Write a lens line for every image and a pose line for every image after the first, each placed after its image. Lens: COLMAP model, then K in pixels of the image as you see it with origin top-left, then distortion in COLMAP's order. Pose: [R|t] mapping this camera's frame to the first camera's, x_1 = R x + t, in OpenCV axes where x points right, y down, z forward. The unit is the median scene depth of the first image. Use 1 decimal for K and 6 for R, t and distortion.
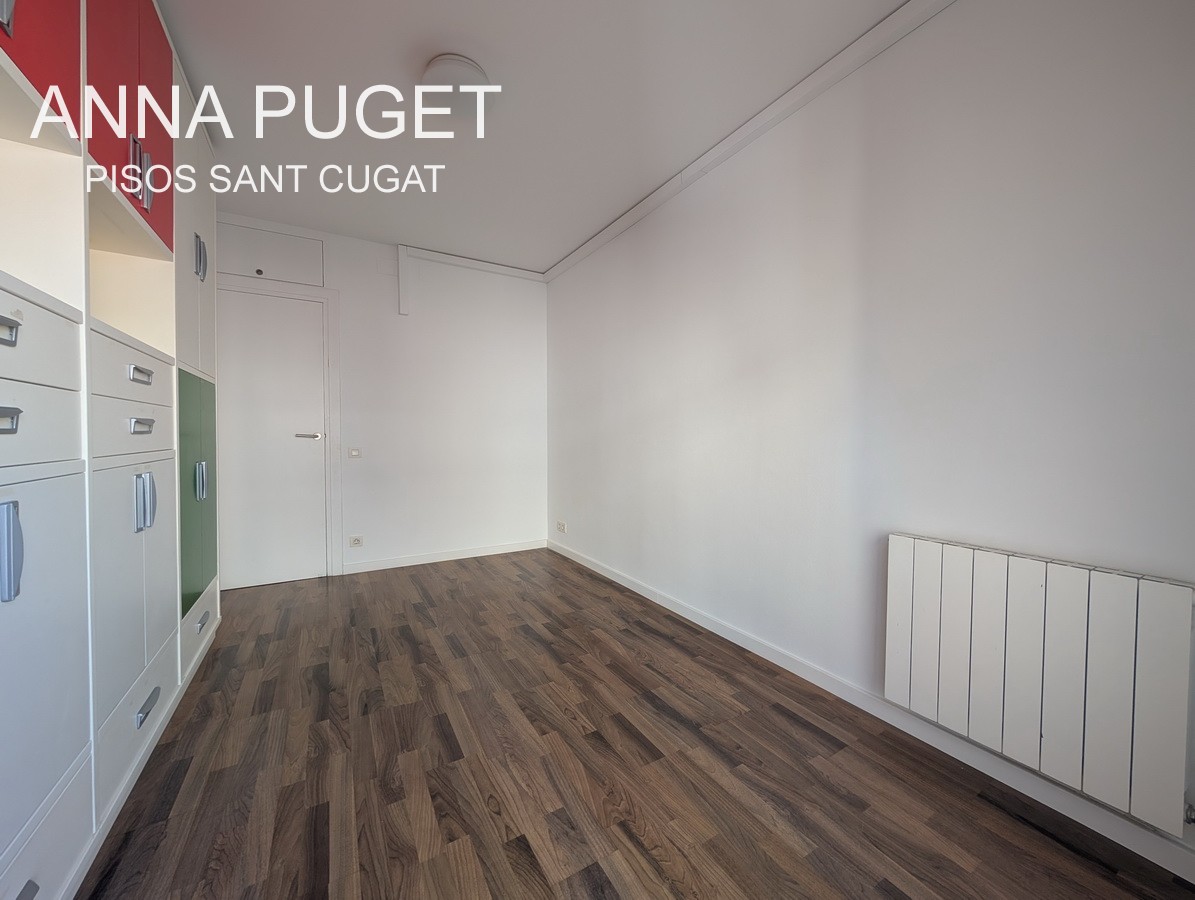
lens RADIAL K [[453.0, 0, 598.5], [0, 453.0, 448.4], [0, 0, 1]] dist [-0.003342, 0.000009]
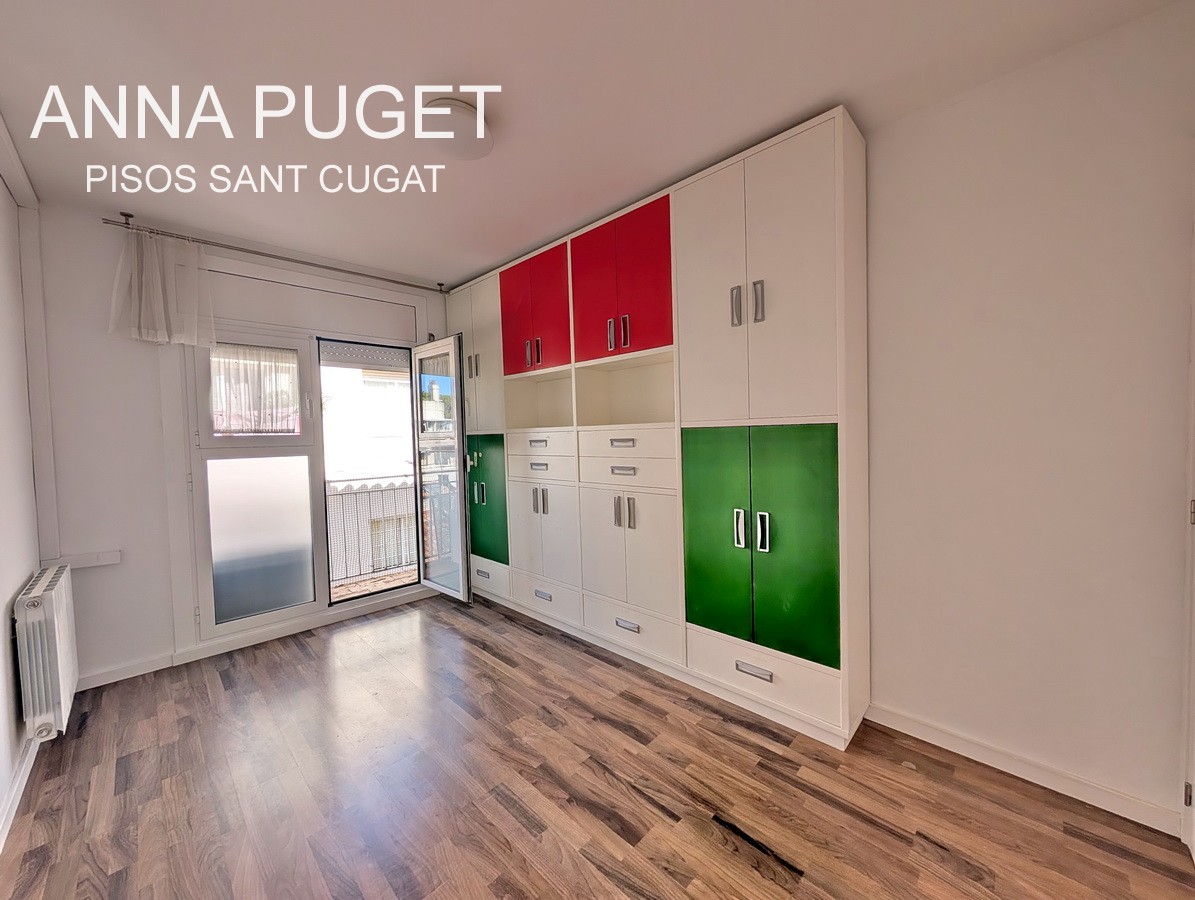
lens RADIAL K [[453.0, 0, 596.9], [0, 453.0, 449.7], [0, 0, 1]] dist [-0.003342, 0.000009]
pose [[-0.967593, 0.027531, -0.251010, -0.339356], [0.012678, 0.998081, 0.060602, -0.183493], [0.252197, 0.055456, -0.966086, 2.047594]]
